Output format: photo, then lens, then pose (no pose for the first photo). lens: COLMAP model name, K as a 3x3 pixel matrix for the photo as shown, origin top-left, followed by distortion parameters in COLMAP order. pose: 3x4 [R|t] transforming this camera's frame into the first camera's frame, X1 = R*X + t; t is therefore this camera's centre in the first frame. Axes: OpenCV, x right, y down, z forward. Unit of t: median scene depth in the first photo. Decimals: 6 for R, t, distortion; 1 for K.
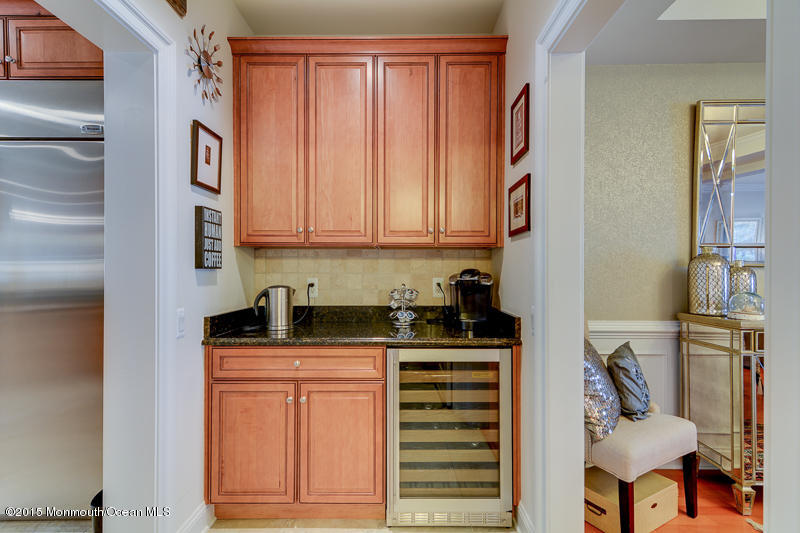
lens RADIAL K [[384.6, 0, 397.1], [0, 384.6, 269.6], [0, 0, 1]] dist [0.021551, -0.000725]
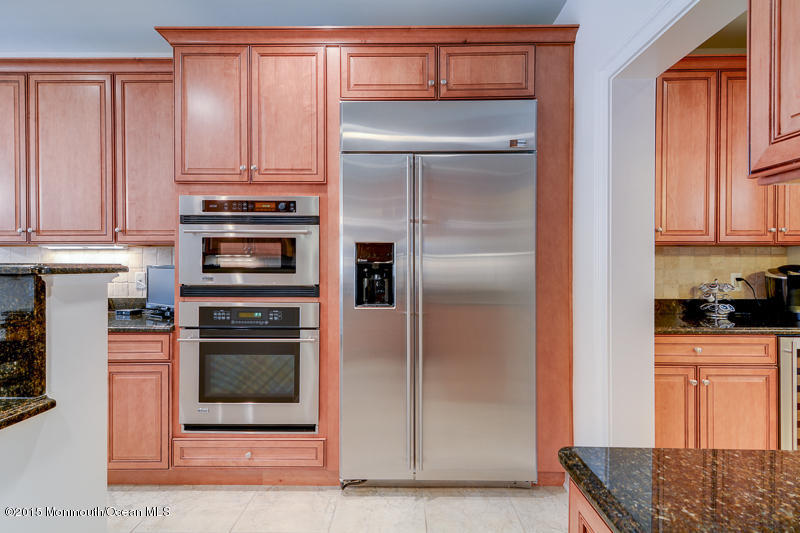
lens RADIAL K [[390.4, 0, 400.0], [0, 390.4, 266.5], [0, 0, 1]] dist [0.018990, -0.000492]
pose [[0.999984, -0.000617, 0.005691, -1.122144], [0.000576, 0.999974, 0.007199, -0.007837], [-0.005695, -0.007195, 0.999958, -0.138569]]
